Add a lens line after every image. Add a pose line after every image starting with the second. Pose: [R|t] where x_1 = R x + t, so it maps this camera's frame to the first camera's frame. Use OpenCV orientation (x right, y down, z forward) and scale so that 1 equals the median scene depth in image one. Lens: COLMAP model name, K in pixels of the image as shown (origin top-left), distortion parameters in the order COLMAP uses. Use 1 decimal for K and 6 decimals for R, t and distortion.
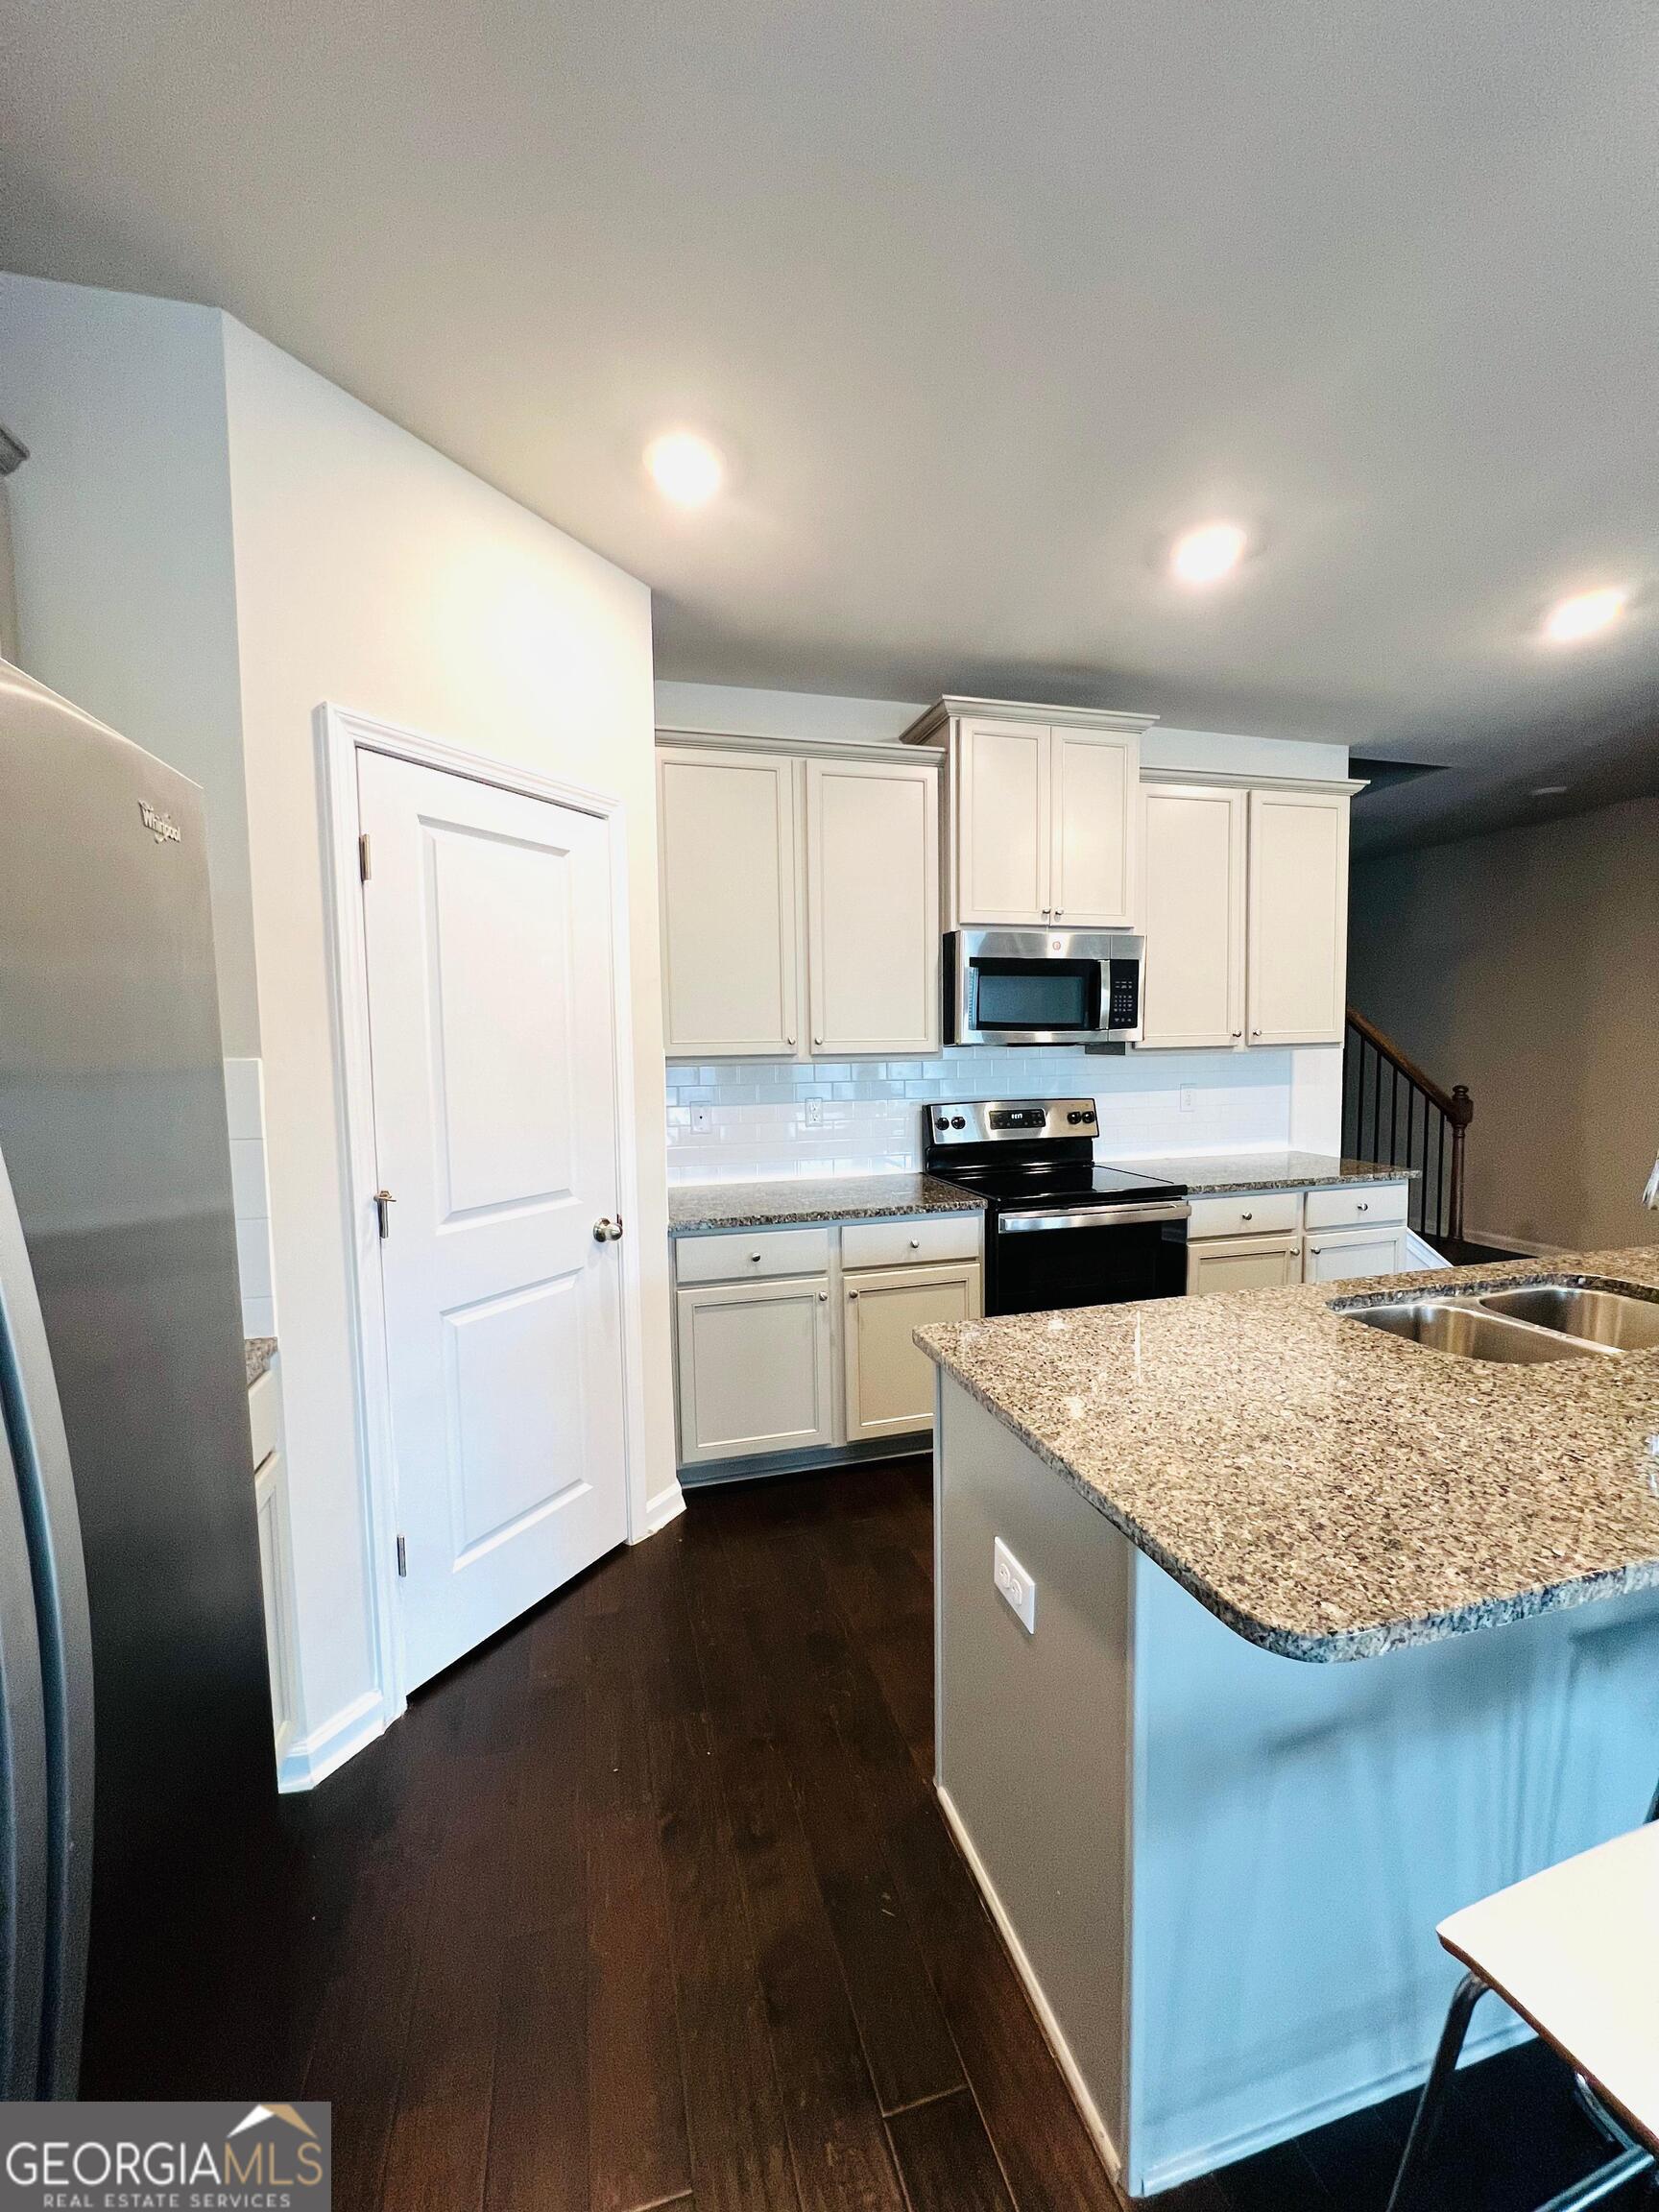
lens RADIAL K [[890.2, 0, 832.6], [0, 890.2, 1102.8], [0, 0, 1]] dist [0.012543, -0.000094]
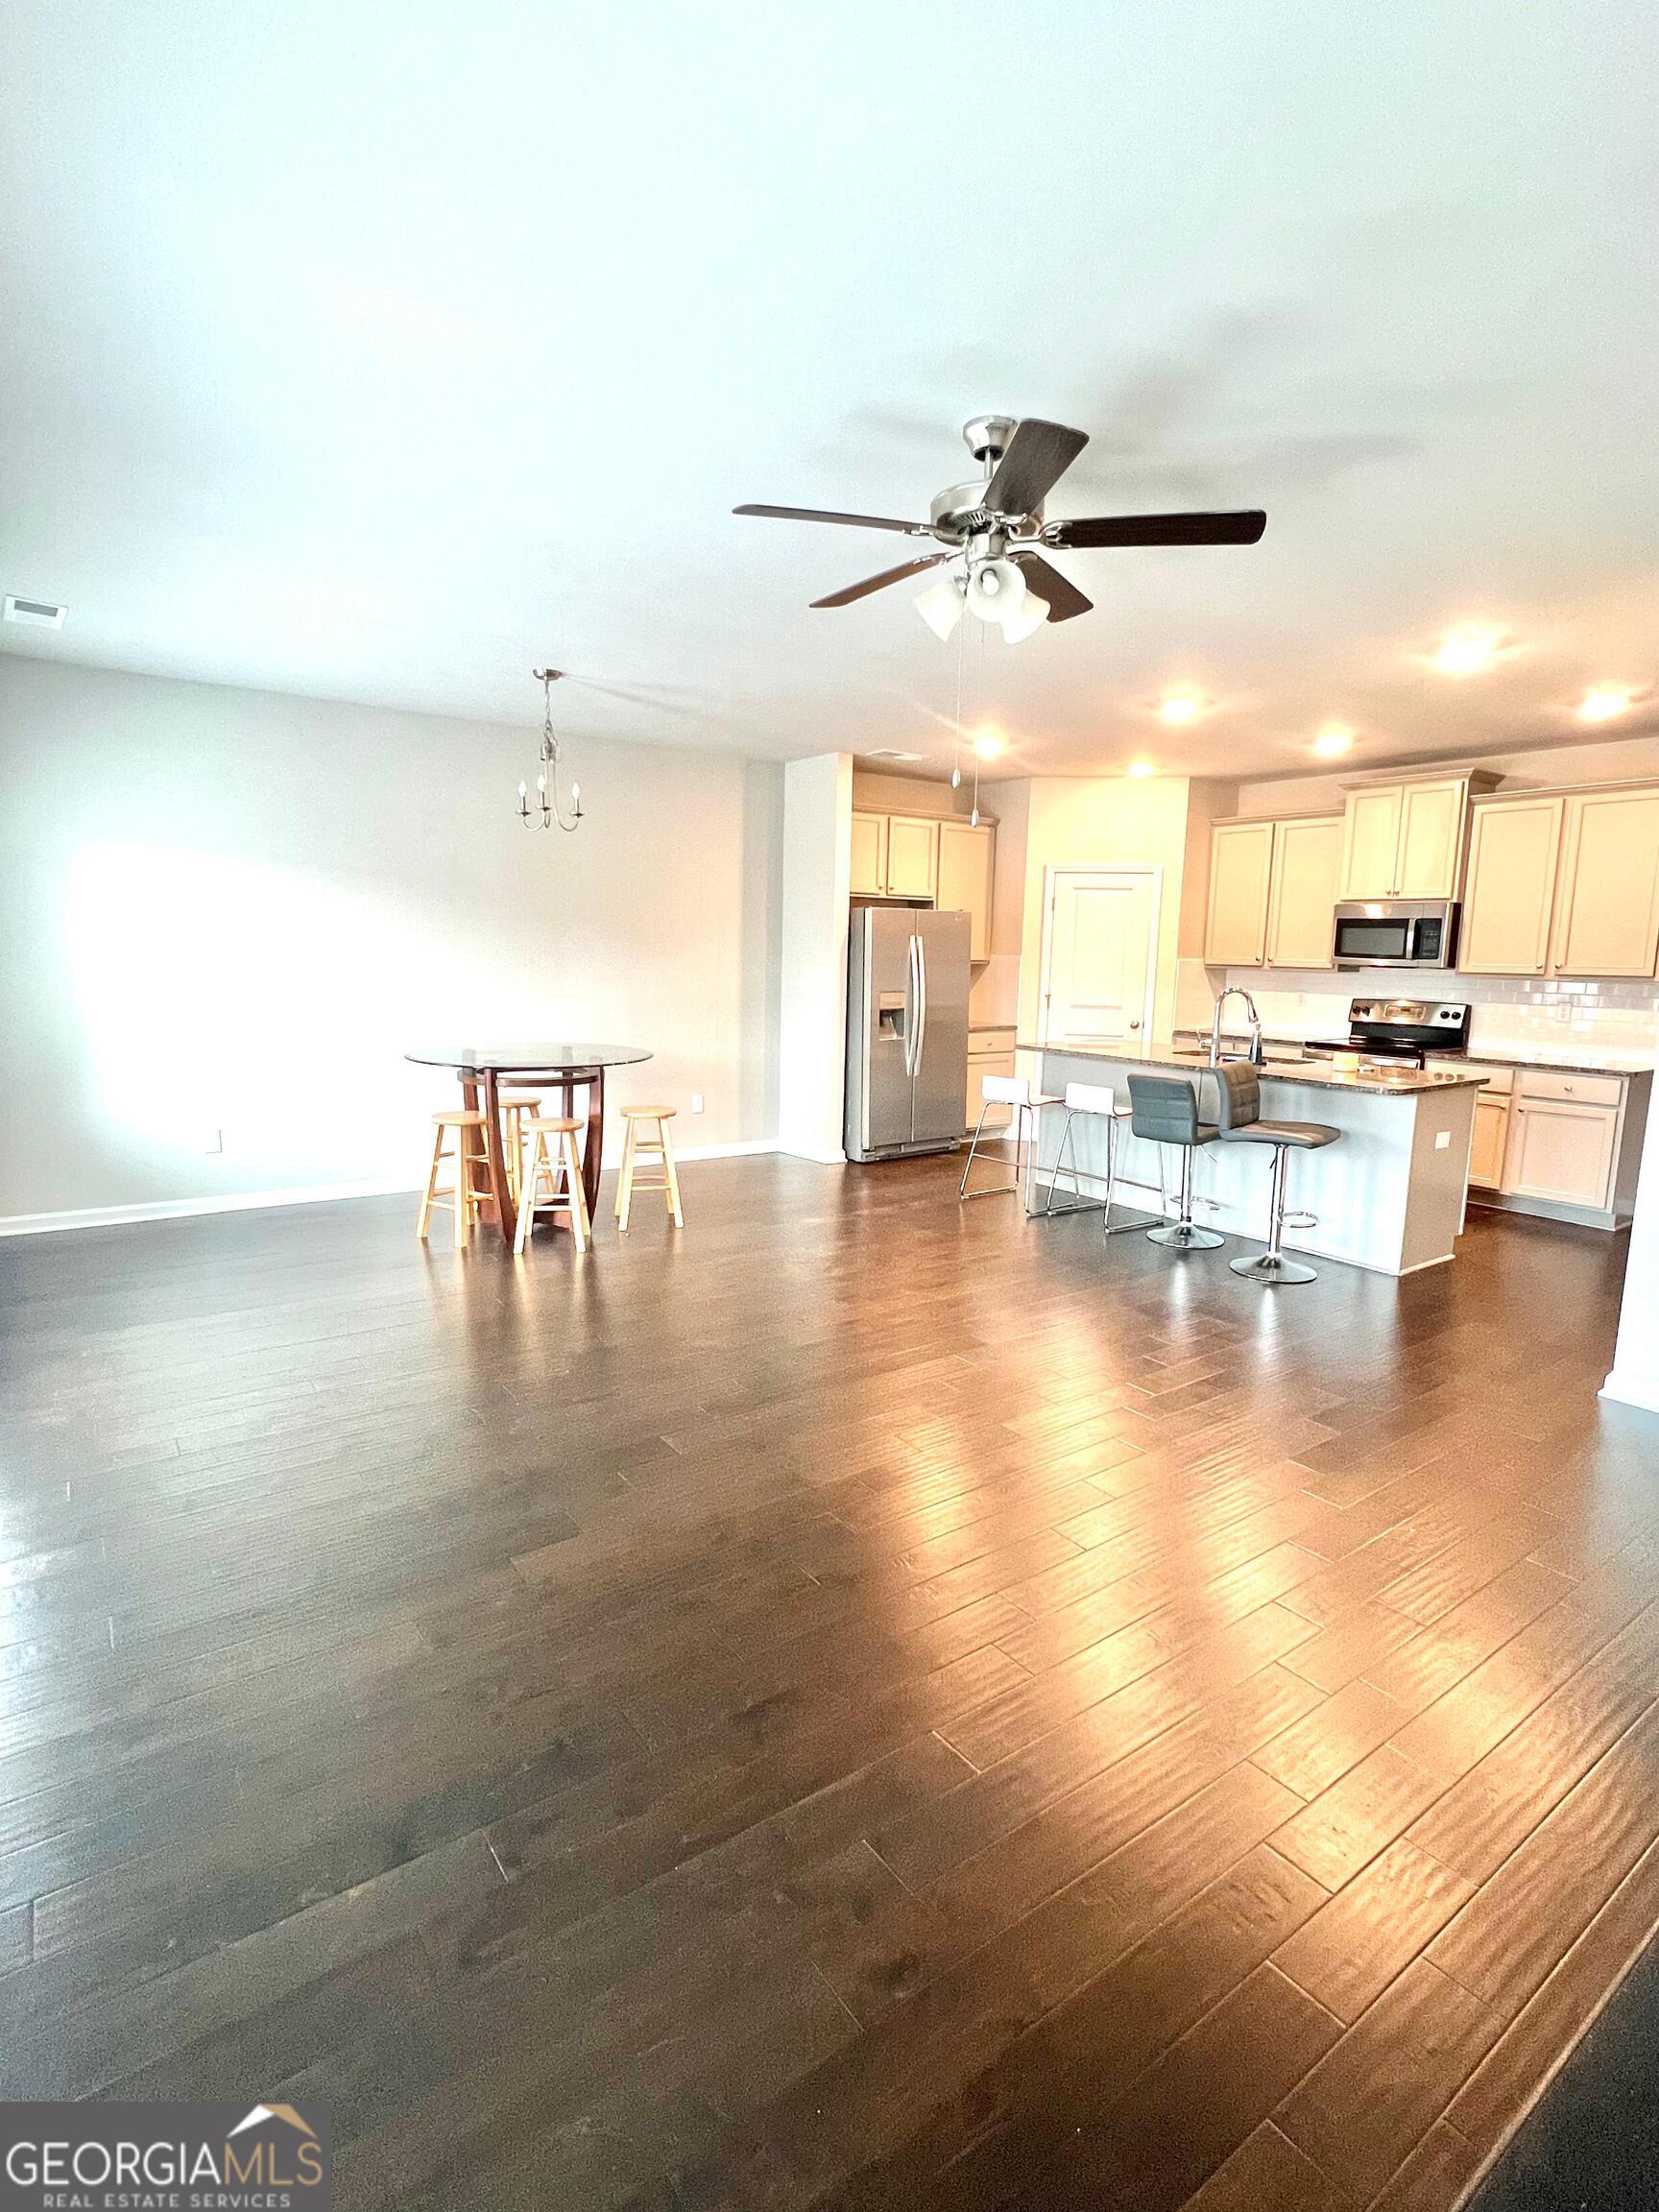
lens RADIAL K [[1070.7, 0, 825.0], [0, 1070.7, 1098.3], [0, 0, 1]] dist [0.003089, -0.000312]
pose [[0.332230, 0.156572, -0.930112, 2.158565], [-0.091896, 0.986807, 0.133291, 0.013221], [0.938711, 0.041190, 0.342236, -0.872575]]
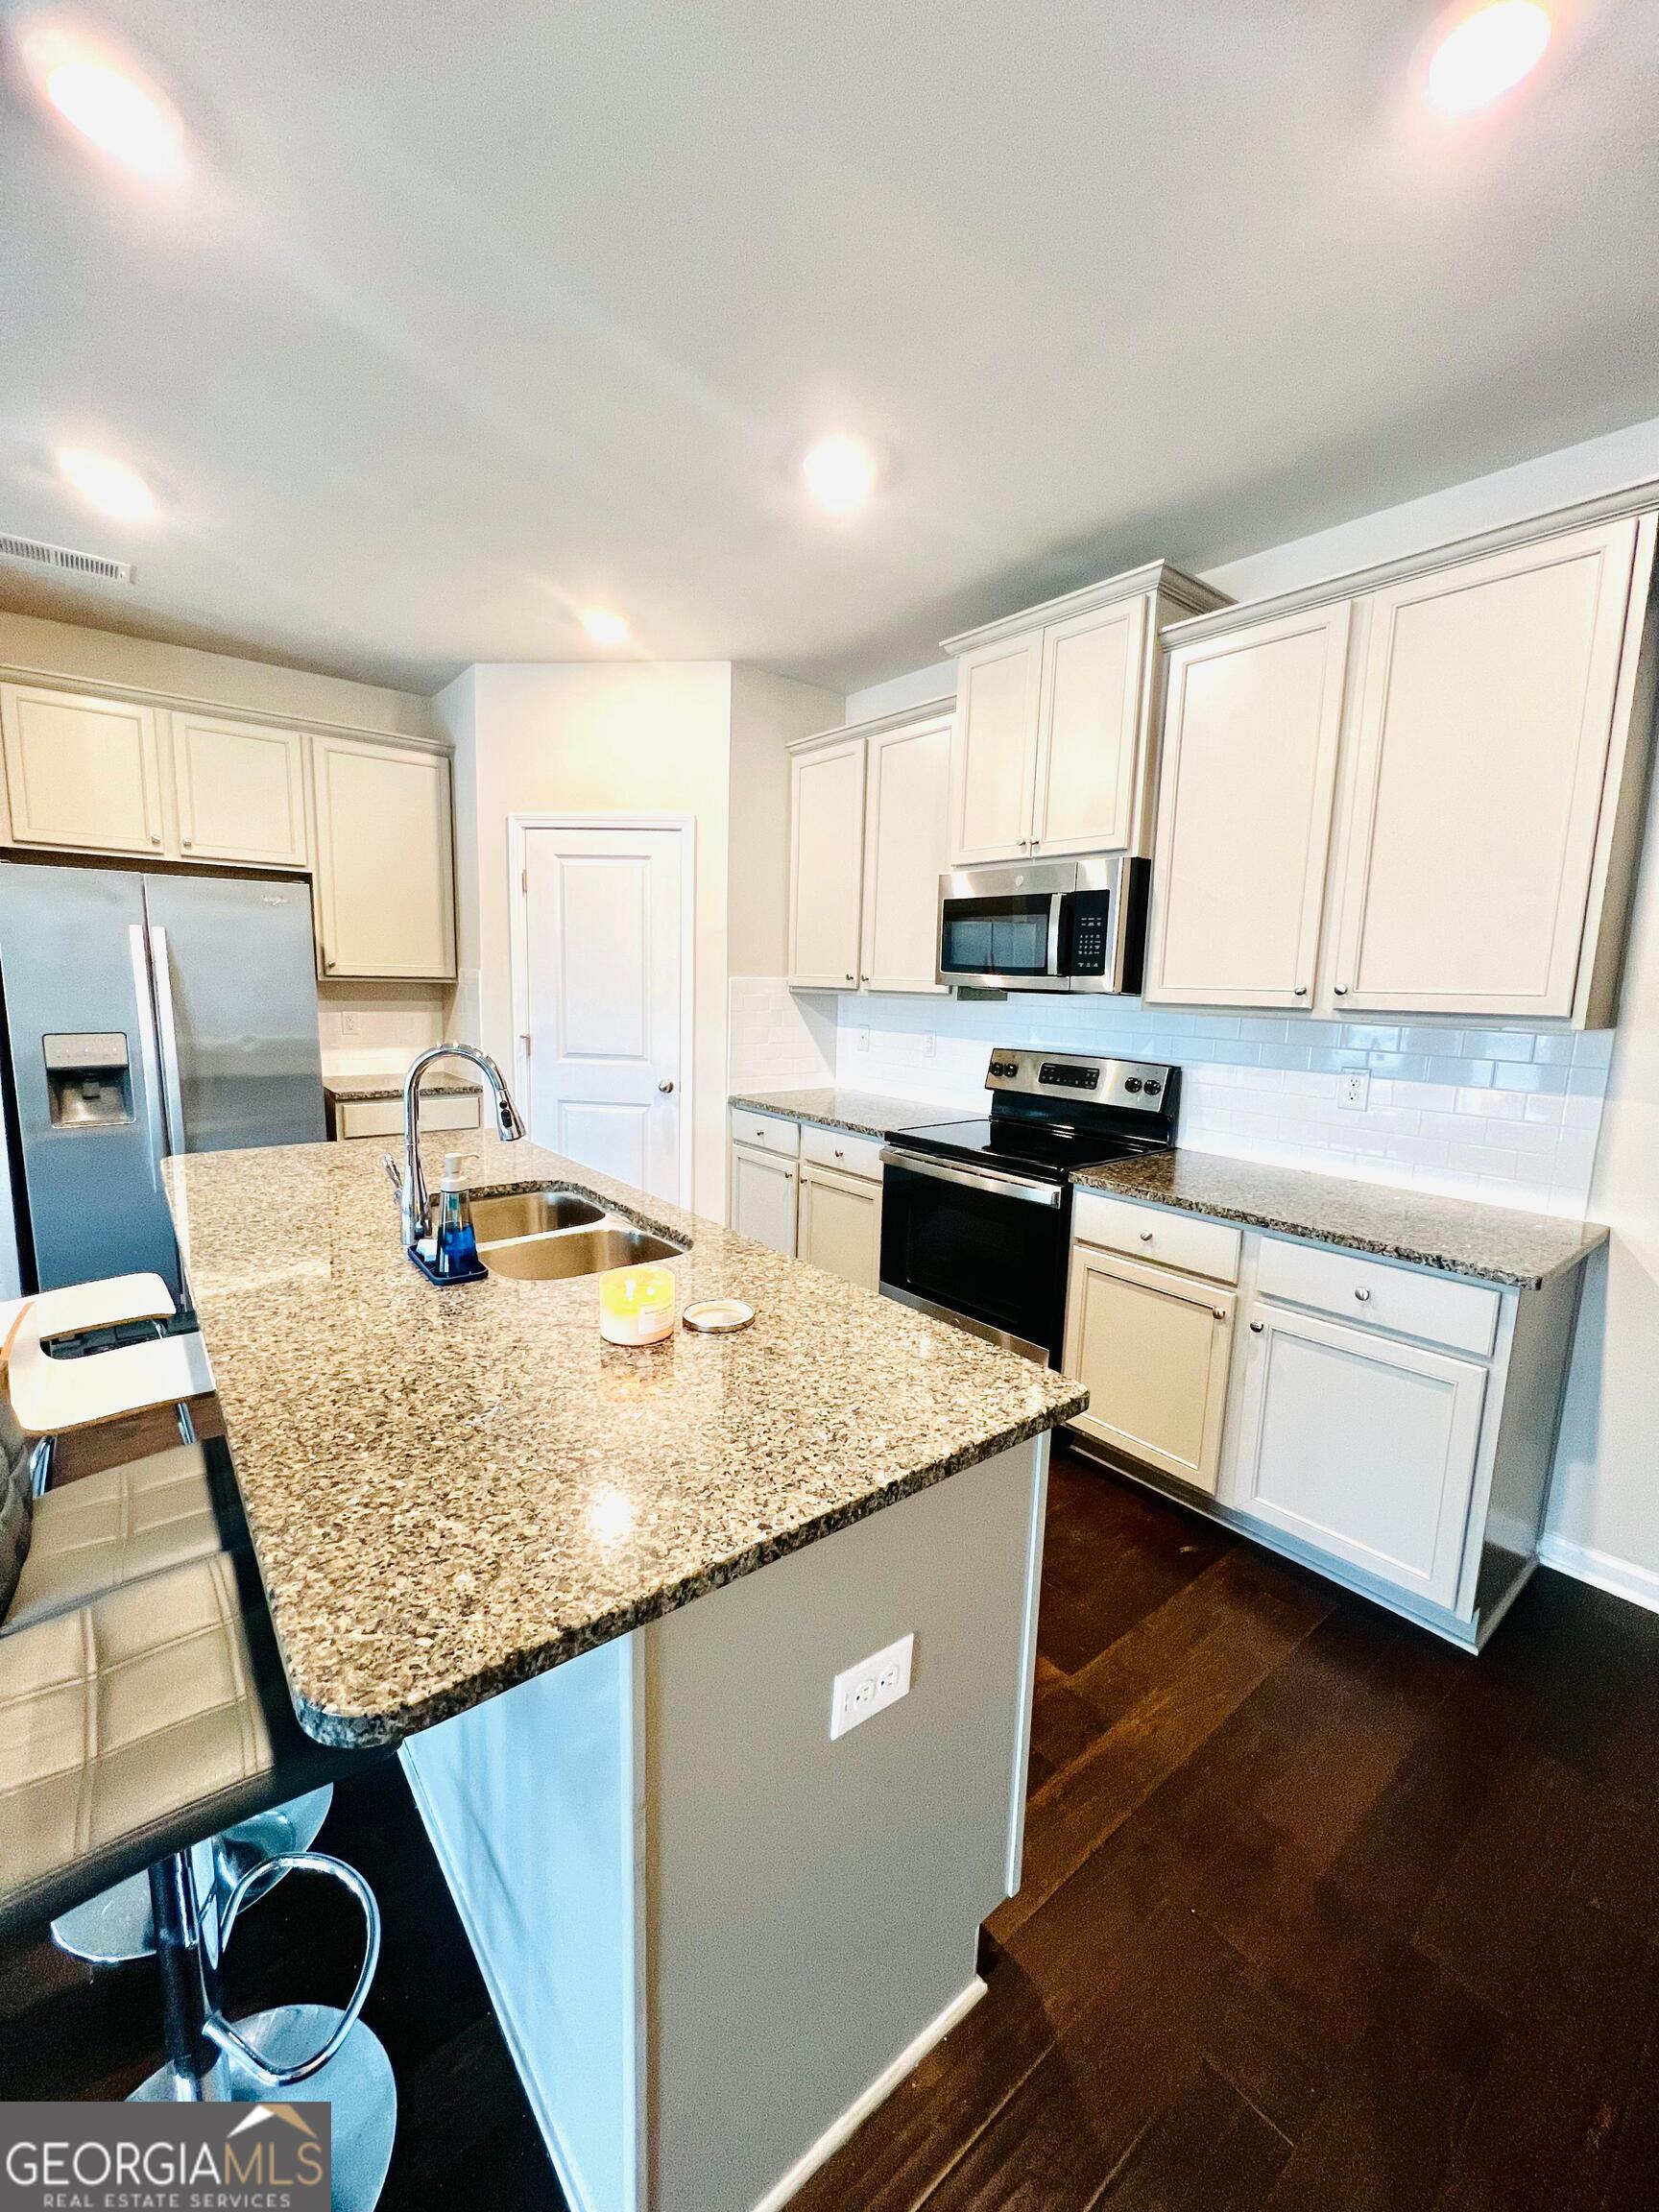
lens RADIAL K [[890.2, 0, 830.7], [0, 890.2, 1098.2], [0, 0, 1]] dist [0.012543, -0.000094]
pose [[0.392491, 0.151024, -0.907272, 1.149927], [-0.099747, 0.987598, 0.121244, -0.054445], [0.914331, 0.042910, 0.402688, 0.521834]]
